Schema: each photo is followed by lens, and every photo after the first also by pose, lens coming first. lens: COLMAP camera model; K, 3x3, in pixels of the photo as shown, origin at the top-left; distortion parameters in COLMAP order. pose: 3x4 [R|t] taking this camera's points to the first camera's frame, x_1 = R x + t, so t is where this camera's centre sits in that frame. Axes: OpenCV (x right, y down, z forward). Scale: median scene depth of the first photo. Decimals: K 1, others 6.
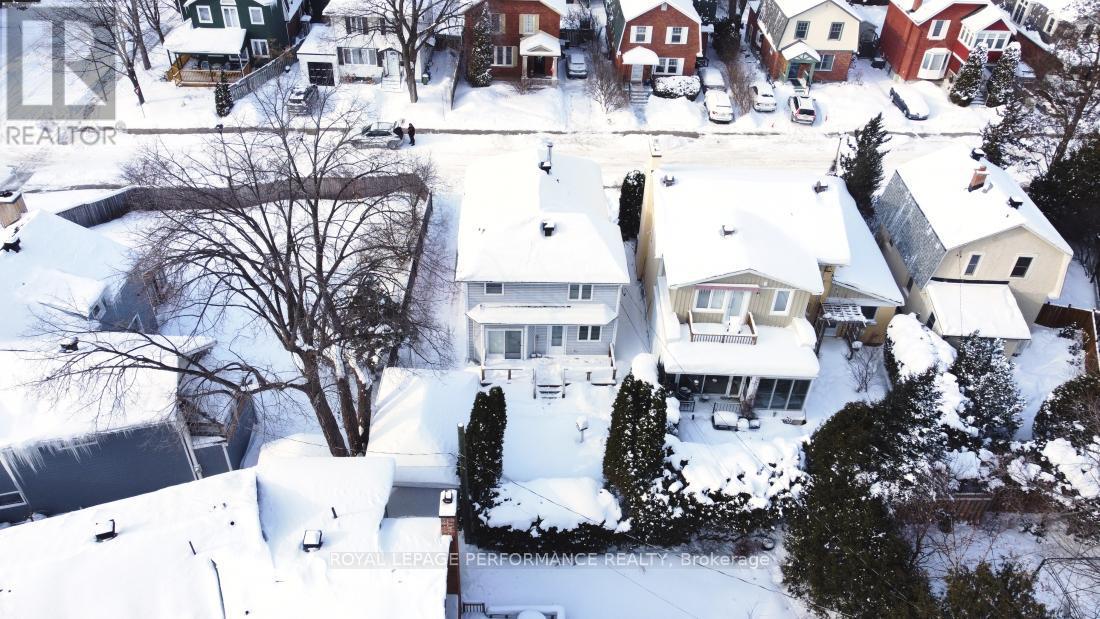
lens RADIAL K [[837.8, 0, 555.8], [0, 837.8, 309.5], [0, 0, 1]] dist [0.003294, -0.000776]
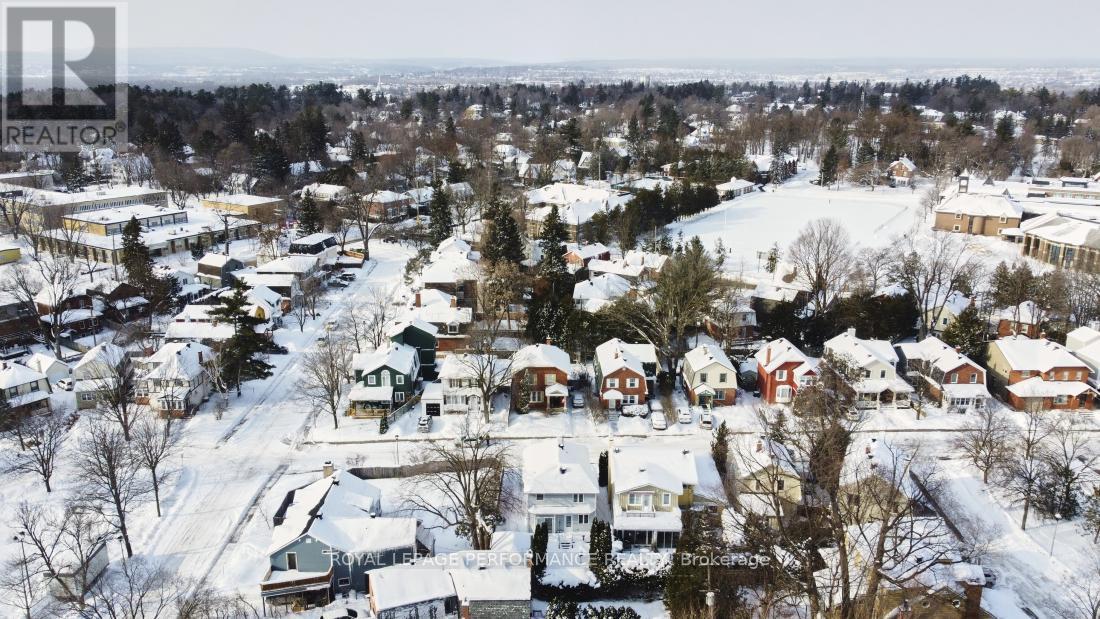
lens RADIAL K [[837.8, 0, 552.7], [0, 837.8, 309.9], [0, 0, 1]] dist [0.003294, -0.000776]
pose [[0.999397, -0.030936, -0.015742, 0.006709], [0.022657, 0.924974, -0.379353, 0.206027], [0.026297, 0.378768, 0.925118, -0.728005]]
